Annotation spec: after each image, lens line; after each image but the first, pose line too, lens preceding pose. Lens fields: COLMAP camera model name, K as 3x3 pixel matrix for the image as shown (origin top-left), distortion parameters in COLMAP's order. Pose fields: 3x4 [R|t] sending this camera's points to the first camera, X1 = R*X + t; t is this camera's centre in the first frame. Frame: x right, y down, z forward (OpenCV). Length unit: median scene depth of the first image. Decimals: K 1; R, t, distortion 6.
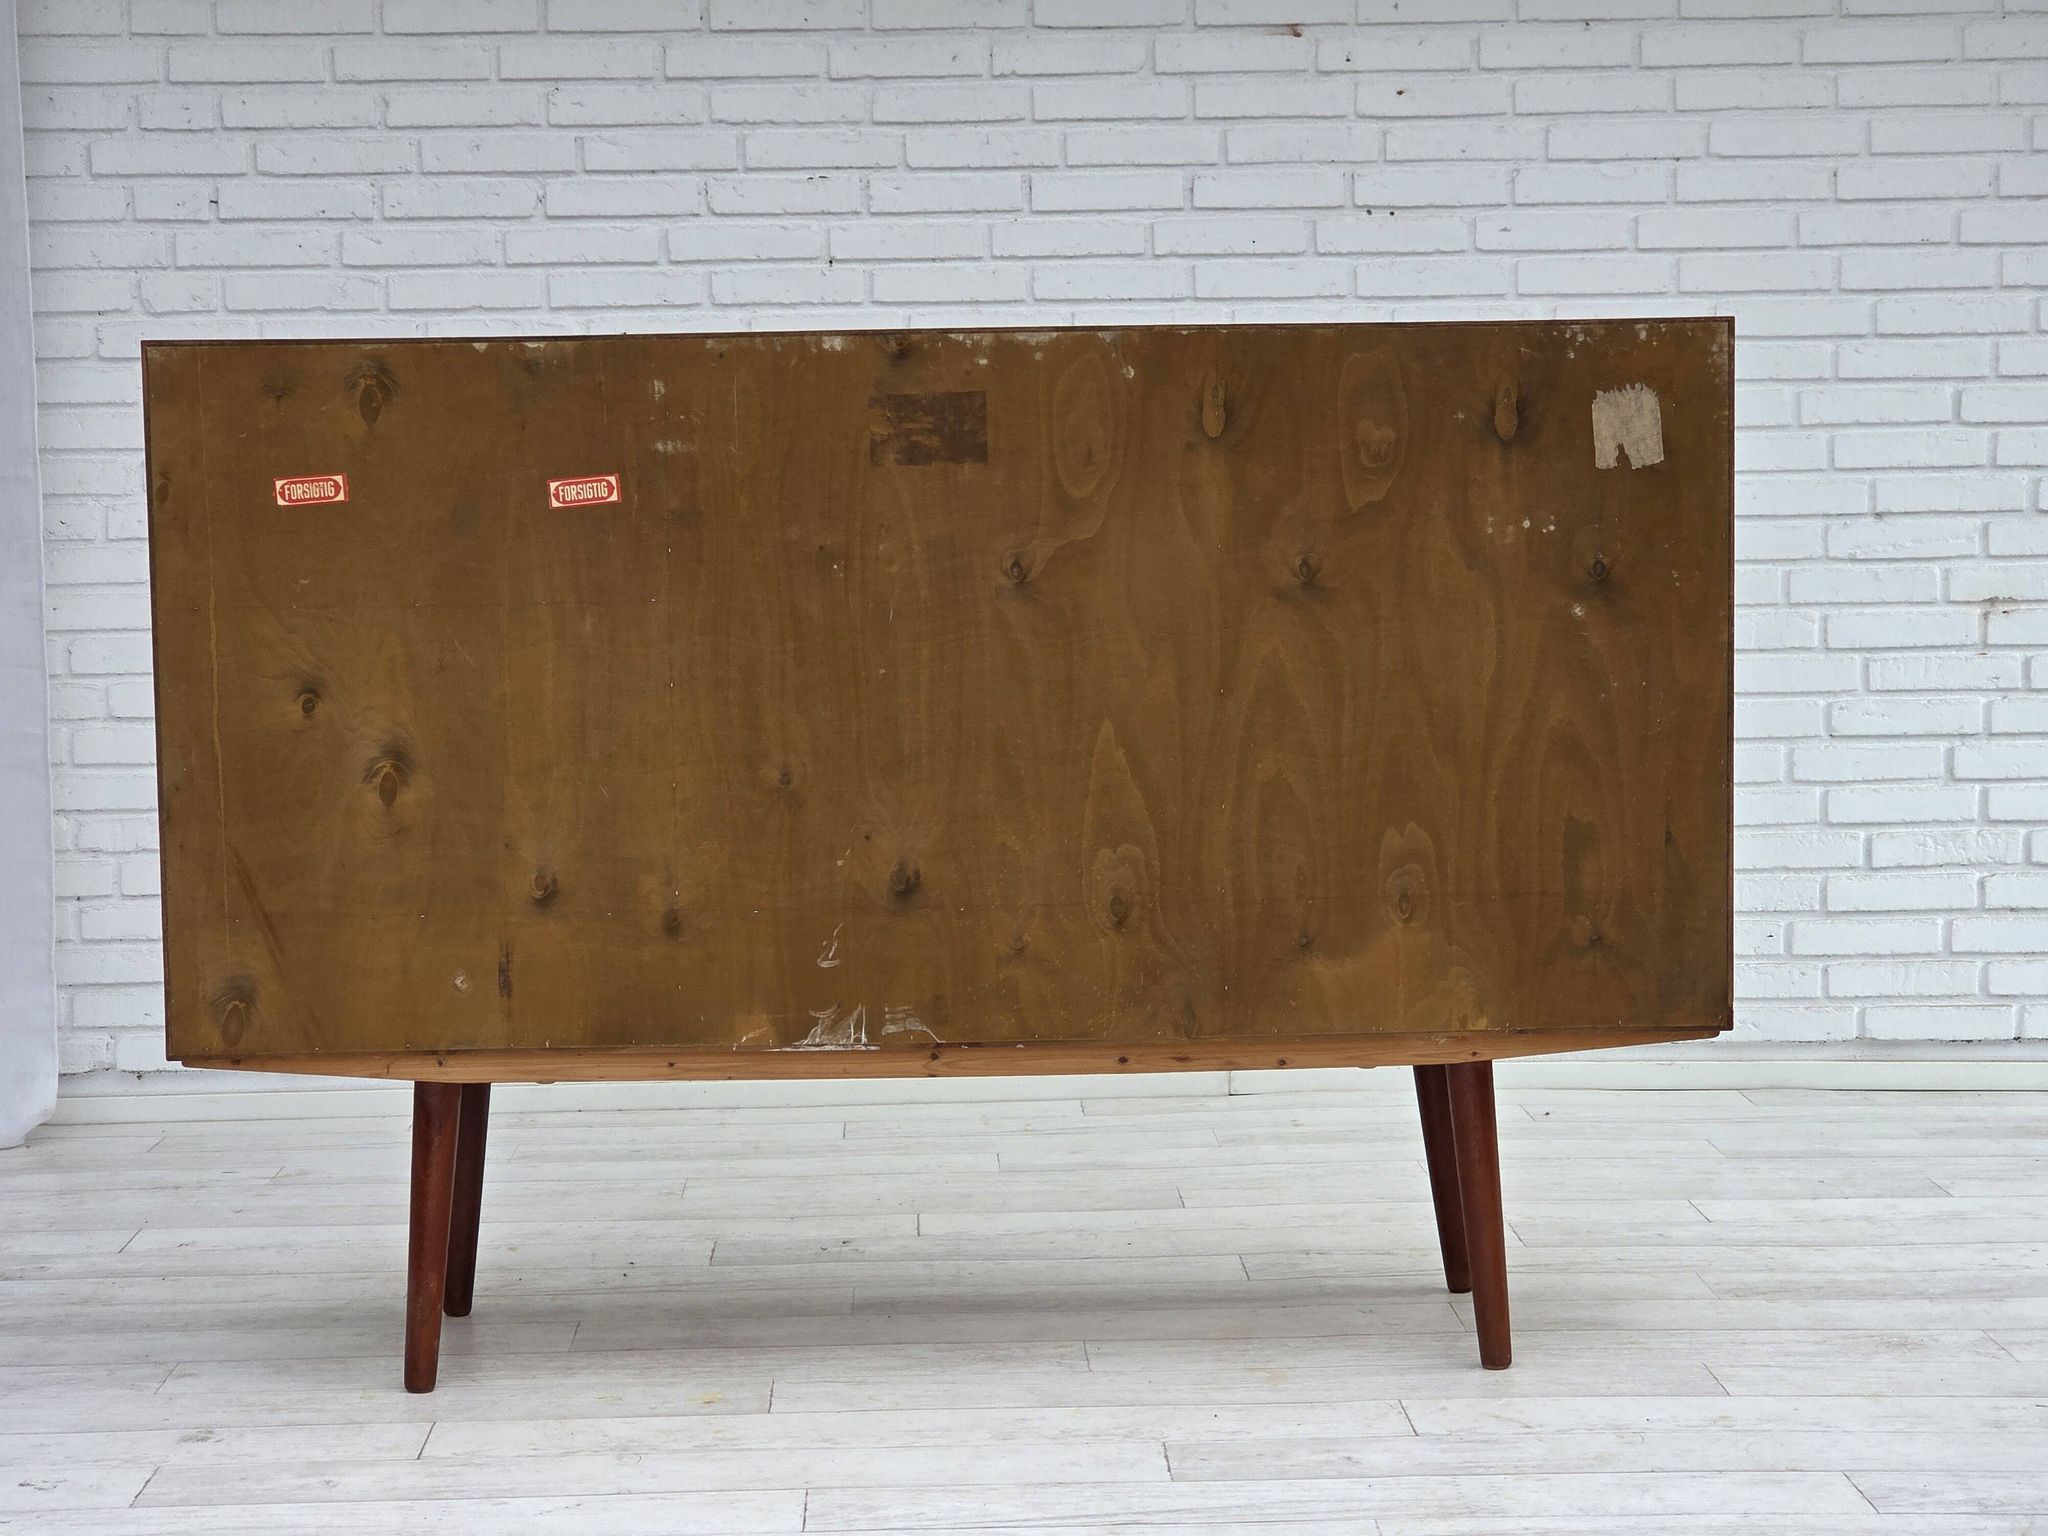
lens RADIAL K [[3853.7, 0, 1057.7], [0, 3853.7, 771.6], [0, 0, 1]] dist [0.057577, 0.248596]
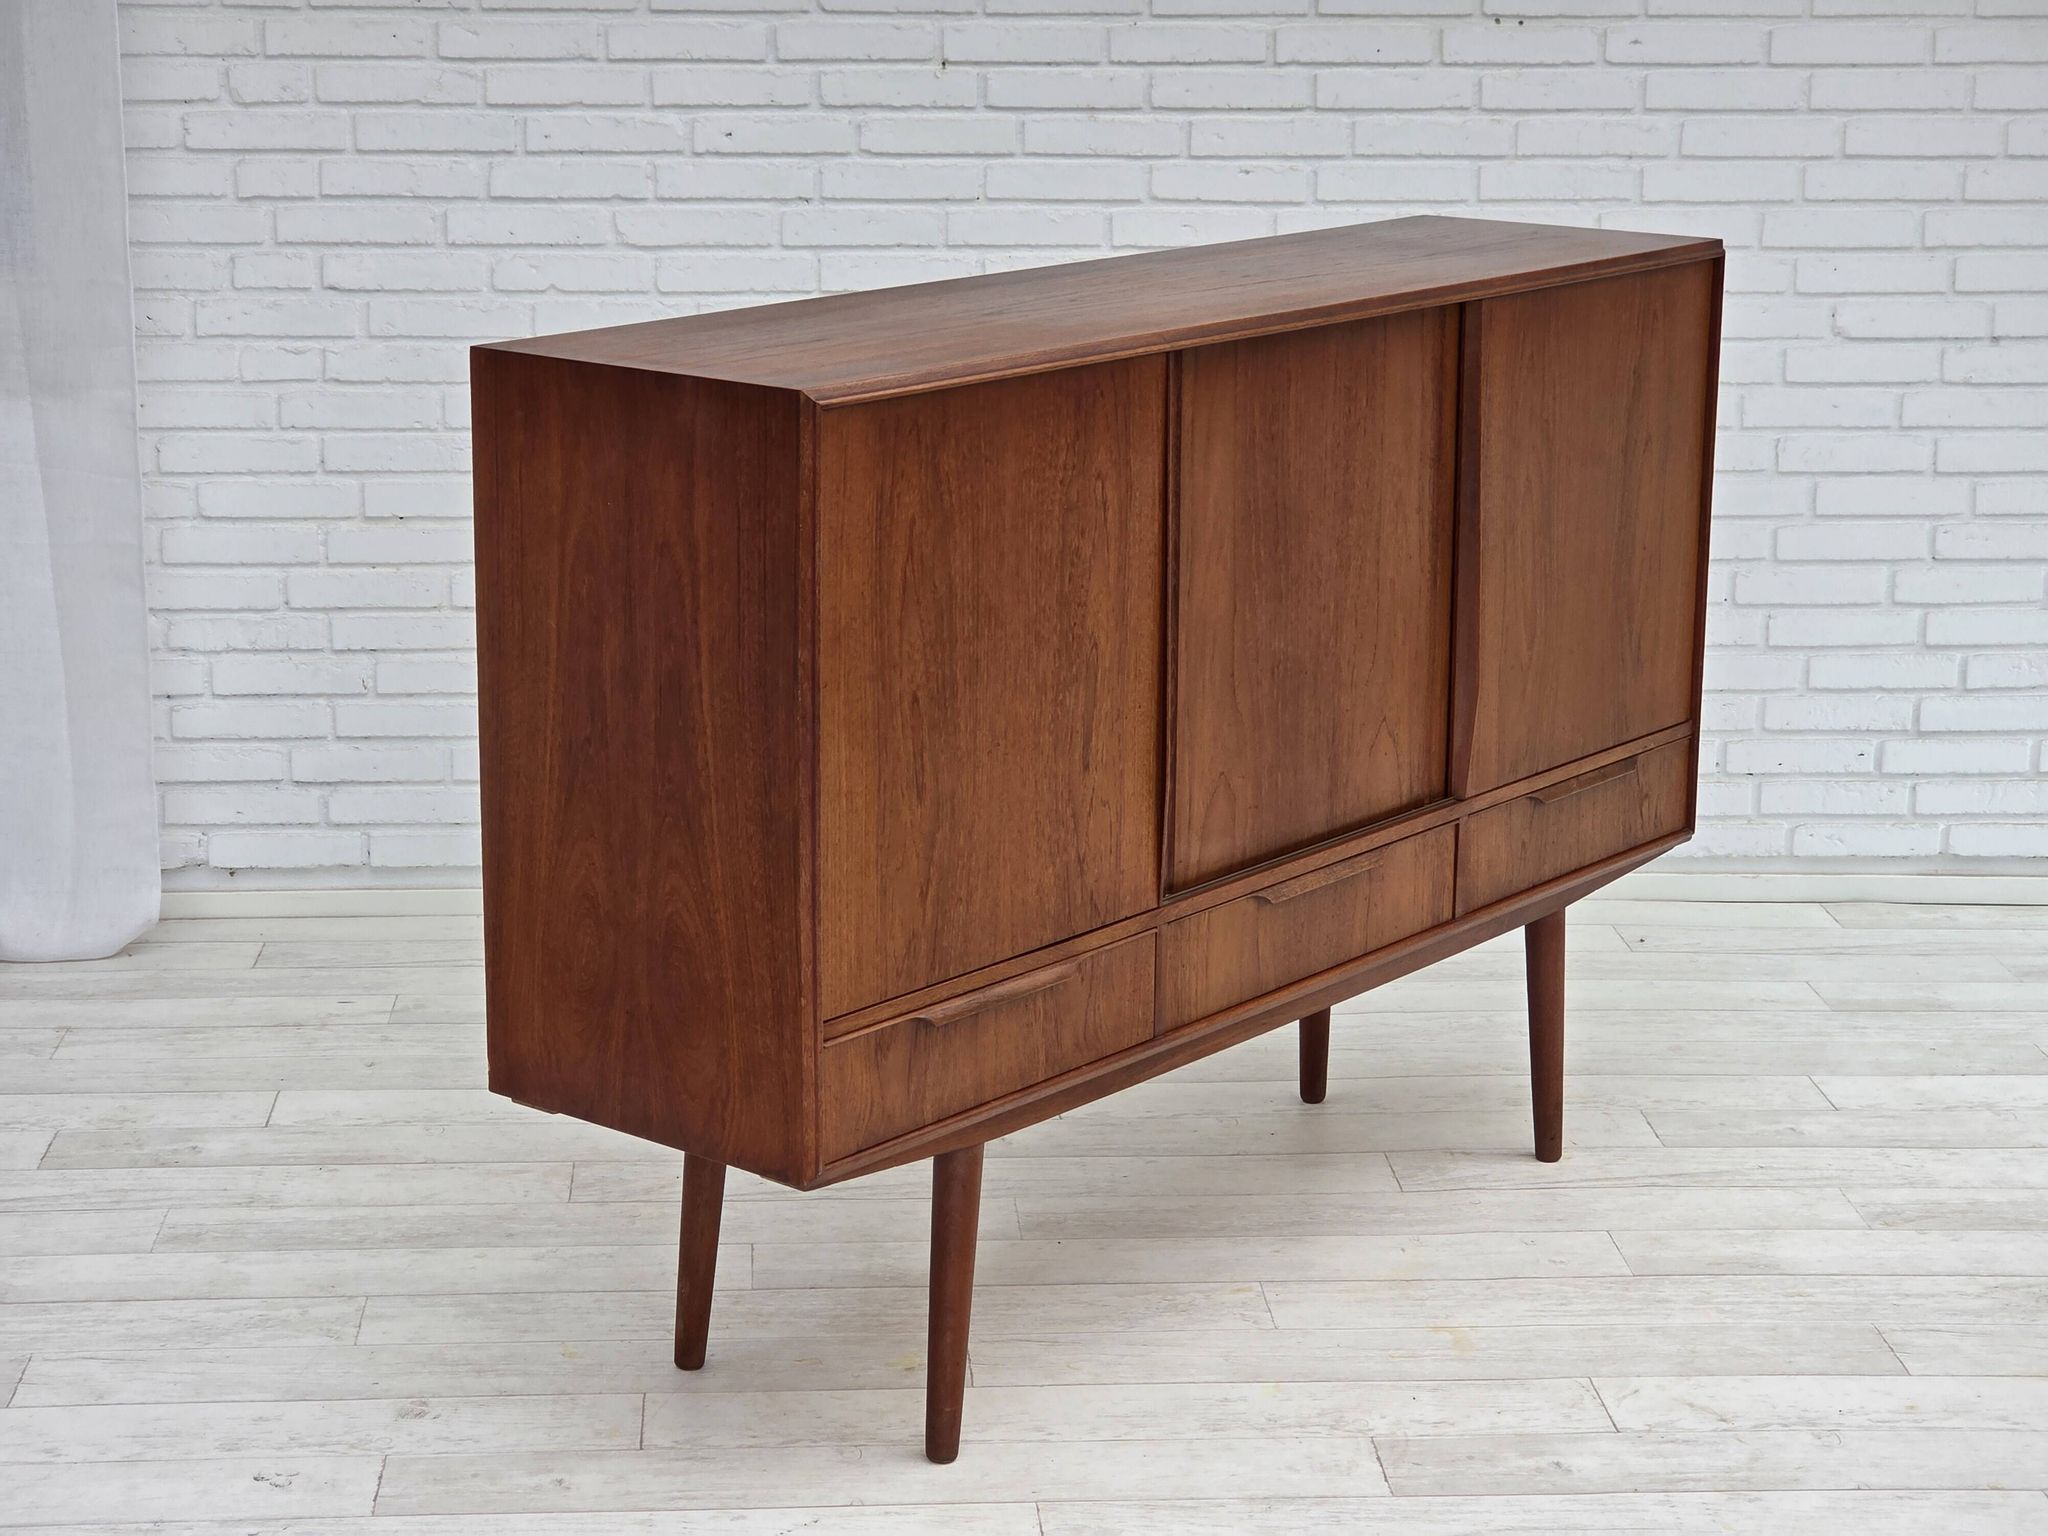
lens RADIAL K [[3844.3, 0, 1035.5], [0, 3844.3, 744.7], [0, 0, 1]] dist [0.070803, 0.188616]
pose [[0.999077, 0.014688, 0.040355, -0.072437], [-0.020623, 0.988342, 0.150847, -0.109552], [-0.037669, -0.151540, 0.987733, 0.017433]]
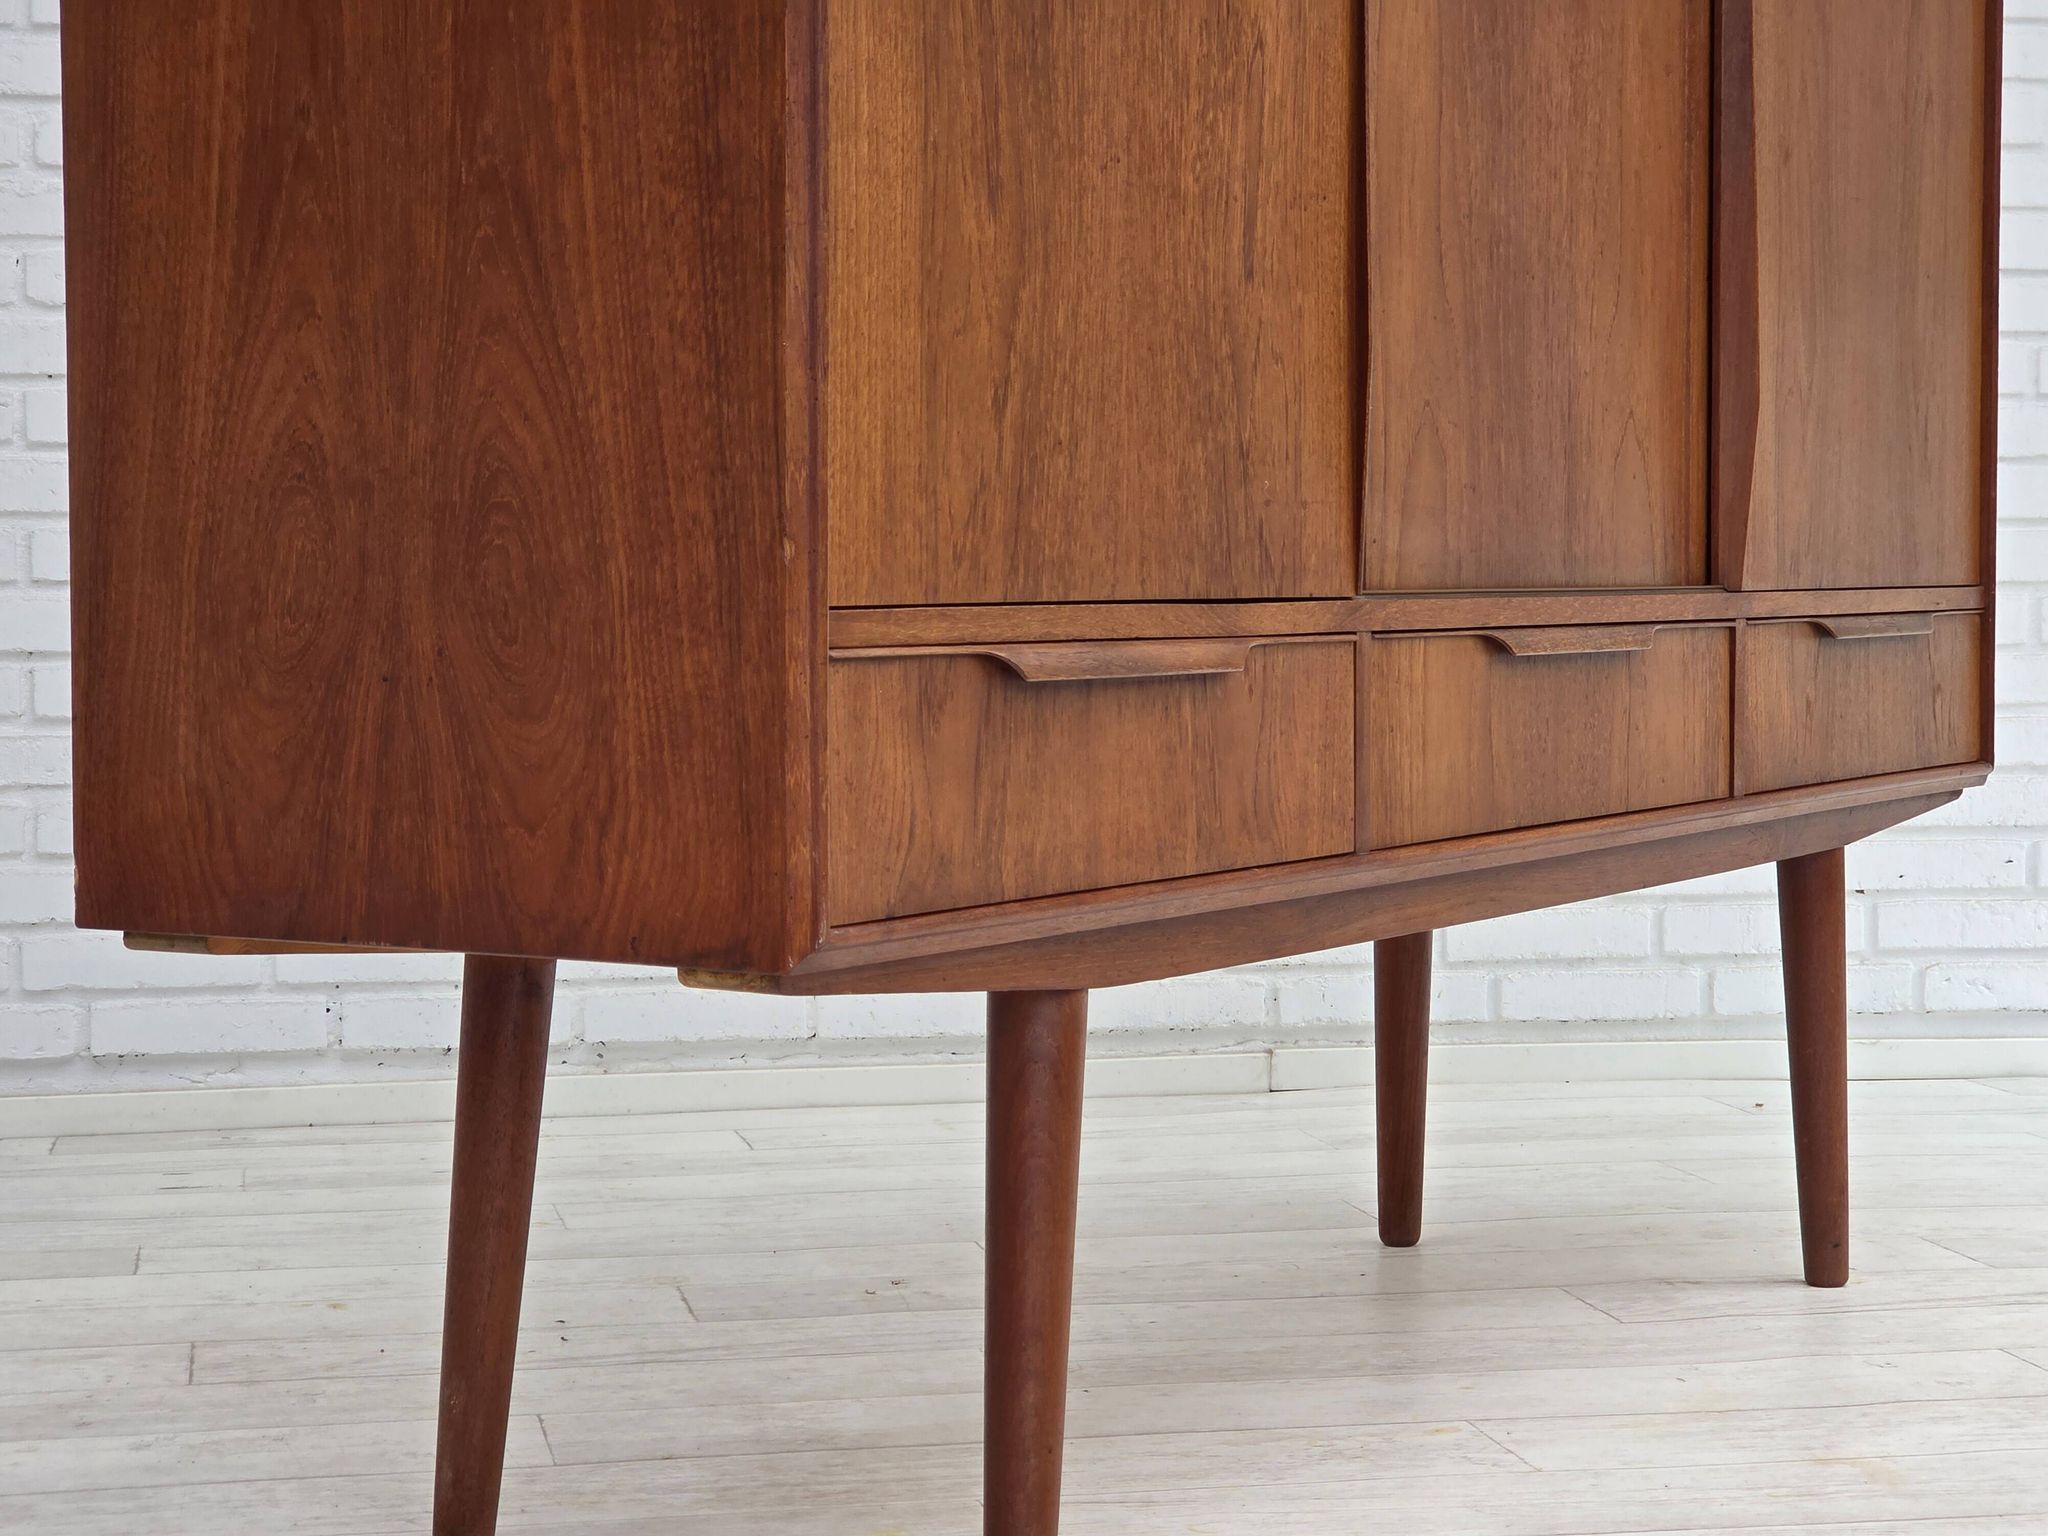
lens RADIAL K [[3777.0, 0, 1047.1], [0, 3777.0, 693.0], [0, 0, 1]] dist [0.093215, 0.029878]
pose [[0.984831, 0.008221, 0.173323, -0.115395], [0.003371, 0.997782, -0.066481, 0.059065], [-0.173485, 0.066057, 0.982619, 0.346773]]
